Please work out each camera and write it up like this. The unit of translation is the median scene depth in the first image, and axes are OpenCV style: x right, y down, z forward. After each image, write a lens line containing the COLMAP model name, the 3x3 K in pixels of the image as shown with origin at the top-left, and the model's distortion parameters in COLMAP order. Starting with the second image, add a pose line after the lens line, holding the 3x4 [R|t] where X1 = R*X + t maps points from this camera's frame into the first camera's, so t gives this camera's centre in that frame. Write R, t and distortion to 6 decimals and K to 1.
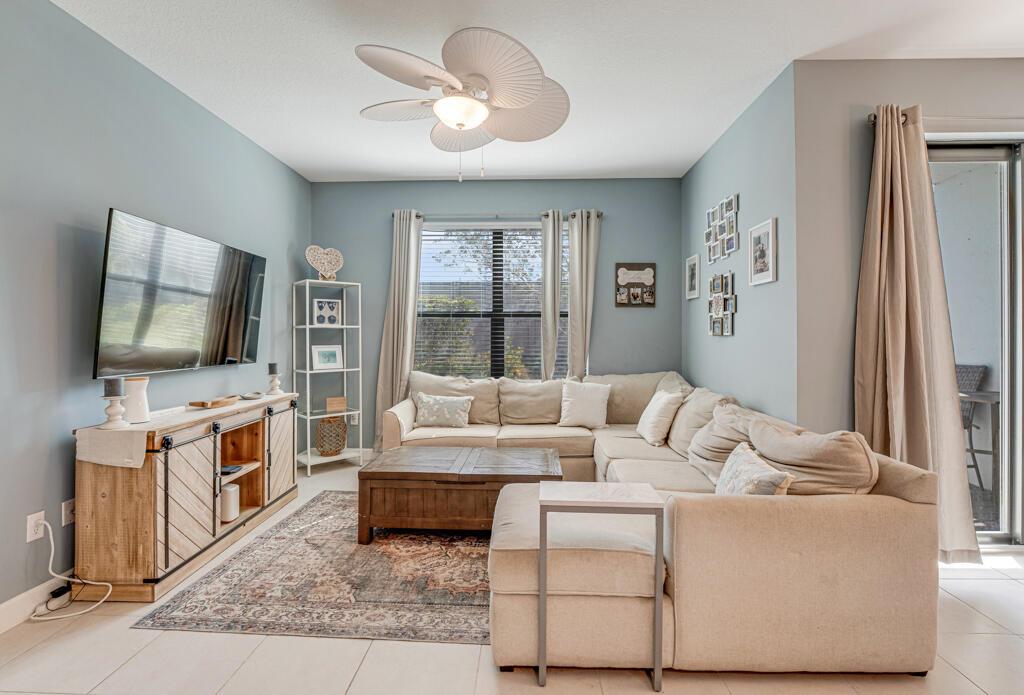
lens RADIAL K [[469.7, 0, 516.2], [0, 469.7, 327.3], [0, 0, 1]] dist [-0.020002, 0.000435]
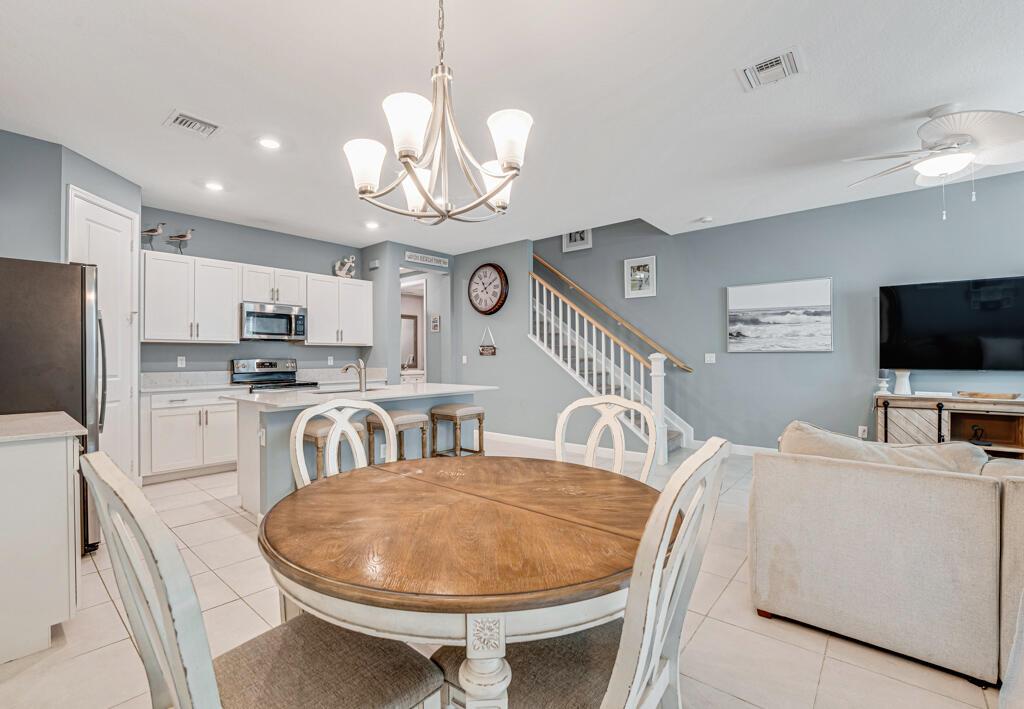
lens RADIAL K [[448.6, 0, 491.4], [0, 448.6, 354.1], [0, 0, 1]] dist [-0.028463, -0.000623]
pose [[-0.641394, -0.002489, -0.767208, 0.969634], [0.016537, 0.999718, -0.017068, 0.026302], [0.767034, -0.023635, -0.641171, 0.520707]]
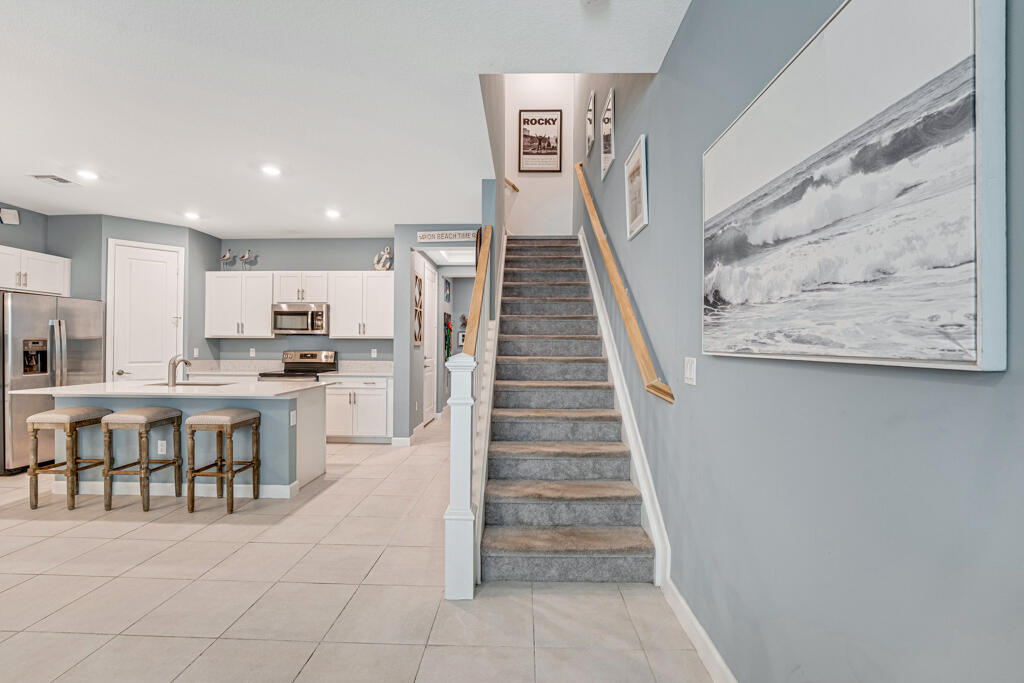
lens RADIAL K [[430.5, 0, 512.1], [0, 430.5, 345.8], [0, 0, 1]] dist [-0.028639, 0.003881]
pose [[-0.999986, -0.005320, -0.000477, -0.363307], [-0.005313, 0.999878, -0.014701, 0.006565], [0.000555, -0.014699, -0.999892, 0.627647]]
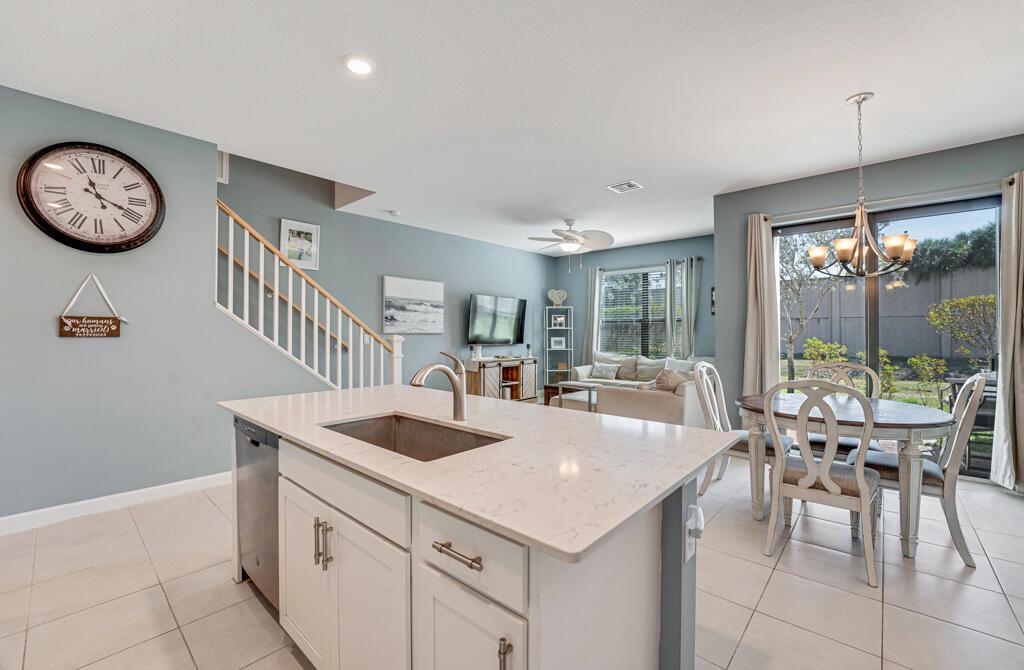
lens RADIAL K [[423.9, 0, 514.4], [0, 423.9, 331.3], [0, 0, 1]] dist [-0.017573, -0.000269]
pose [[0.767114, -0.000381, -0.641511, 0.740627], [0.008495, 0.999918, 0.009565, -0.008676], [0.641455, -0.012788, 0.767054, -0.640897]]
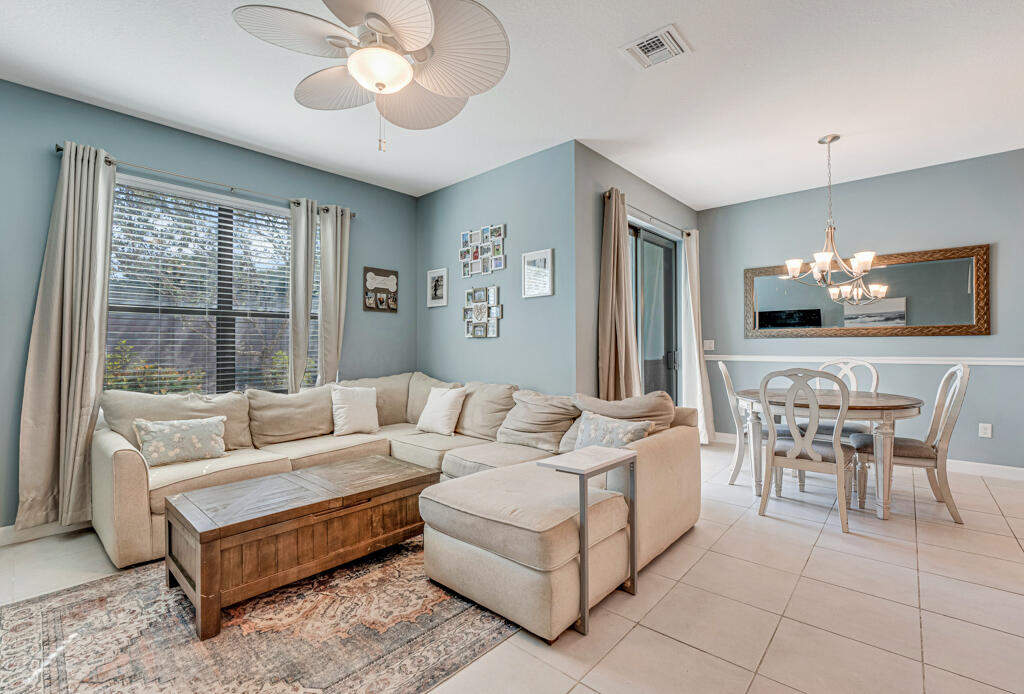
lens RADIAL K [[448.3, 0, 499.3], [0, 448.3, 340.8], [0, 0, 1]] dist [-0.020288, -0.000739]
pose [[0.655034, 0.002318, 0.755596, -0.380605], [-0.002447, 0.999997, -0.000946, 0.024694], [-0.755595, -0.001229, 0.655038, 0.190704]]
